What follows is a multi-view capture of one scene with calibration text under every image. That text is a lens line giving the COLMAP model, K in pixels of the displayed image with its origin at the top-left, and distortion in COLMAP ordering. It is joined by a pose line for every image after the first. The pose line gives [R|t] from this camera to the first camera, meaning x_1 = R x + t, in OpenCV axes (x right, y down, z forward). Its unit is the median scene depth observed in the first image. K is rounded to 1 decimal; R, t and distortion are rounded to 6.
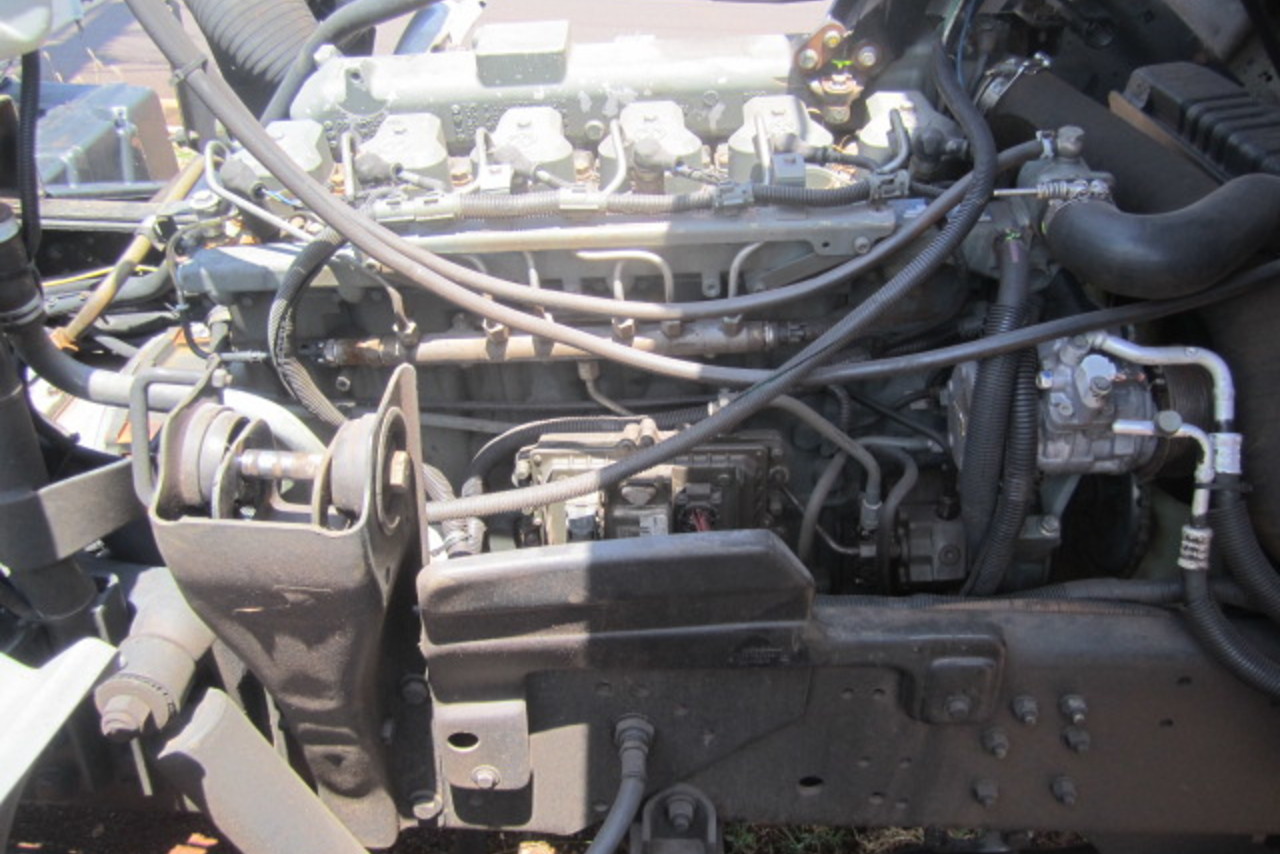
lens RADIAL K [[1071.1, 0, 639.6], [0, 1071.1, 424.7], [0, 0, 1]] dist [-0.030615, 0.003999]
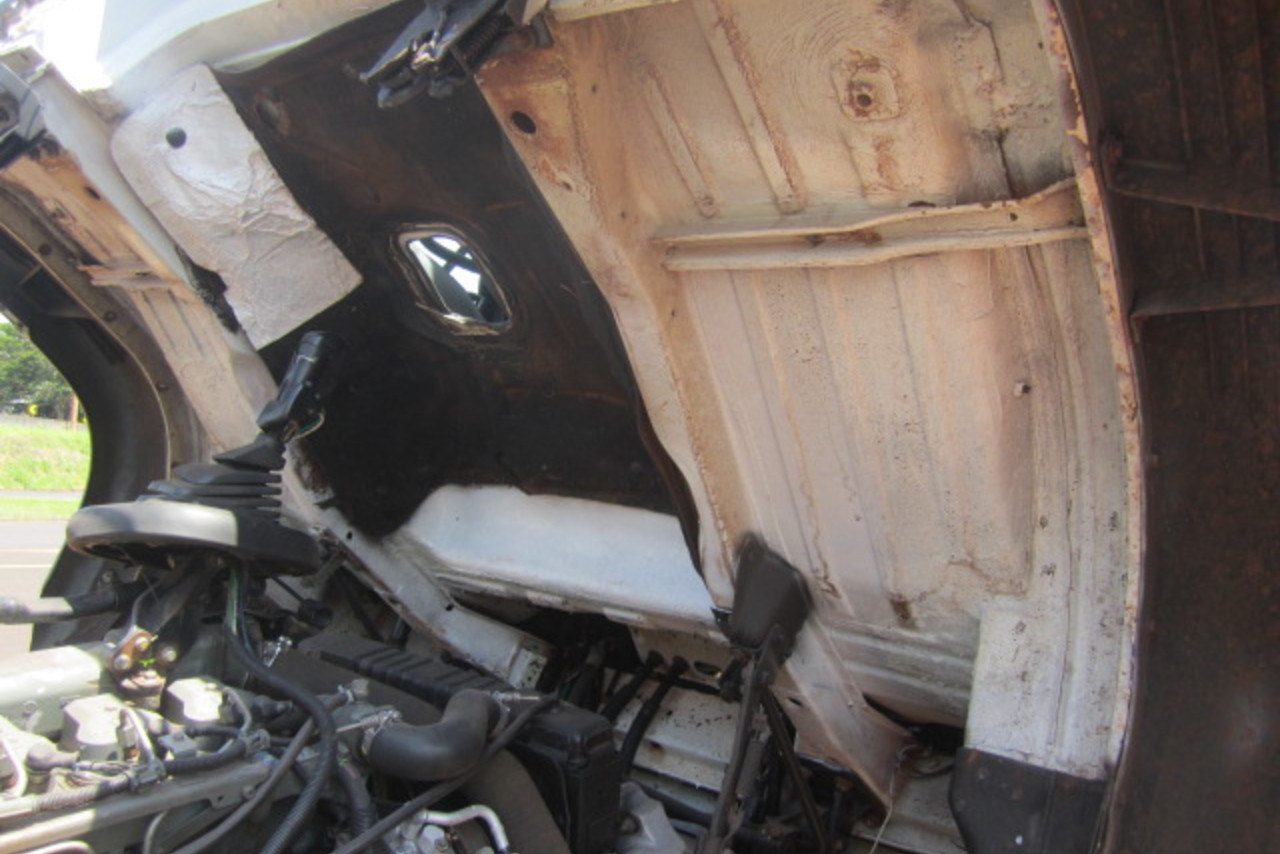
lens RADIAL K [[1071.1, 0, 640.9], [0, 1071.1, 427.2], [0, 0, 1]] dist [-0.030615, 0.003999]
pose [[0.593876, 0.049778, 0.803015, -0.538325], [0.363971, 0.873491, -0.323325, 0.030940], [-0.717521, 0.484289, 0.500628, -0.173186]]
